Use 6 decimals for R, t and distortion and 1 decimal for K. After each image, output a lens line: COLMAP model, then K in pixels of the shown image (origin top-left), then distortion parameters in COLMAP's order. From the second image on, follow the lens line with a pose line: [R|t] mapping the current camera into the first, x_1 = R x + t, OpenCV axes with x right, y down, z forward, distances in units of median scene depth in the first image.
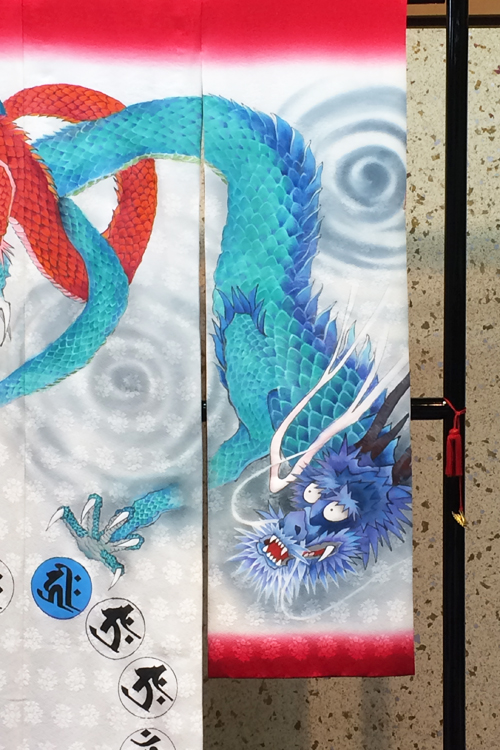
lens RADIAL K [[1524.7, 0, 247.2], [0, 1524.7, 376.6], [0, 0, 1]] dist [0.076405, 0.000000]
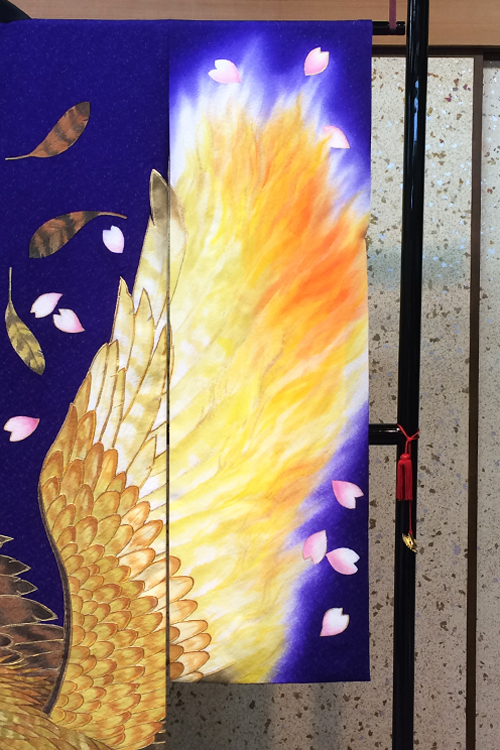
lens RADIAL K [[1131.5, 0, 248.3], [0, 1131.5, 373.6], [0, 0, 1]] dist [0.067736, 0.000000]
pose [[0.999802, 0.012745, 0.015249, 0.014900], [-0.013486, 0.998684, 0.049484, -0.046636], [-0.014598, -0.049680, 0.998659, 0.205400]]
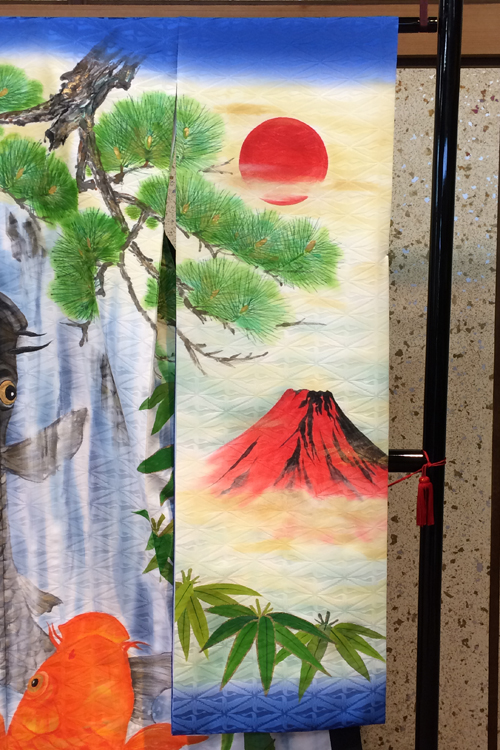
lens RADIAL K [[1003.5, 0, 234.7], [0, 1003.5, 374.4], [0, 0, 1]] dist [0.082259, 0.000000]
pose [[0.999559, 0.017269, -0.024166, 0.019297], [-0.015481, 0.997264, 0.072281, -0.068092], [0.025348, -0.071875, 0.997092, 0.296441]]
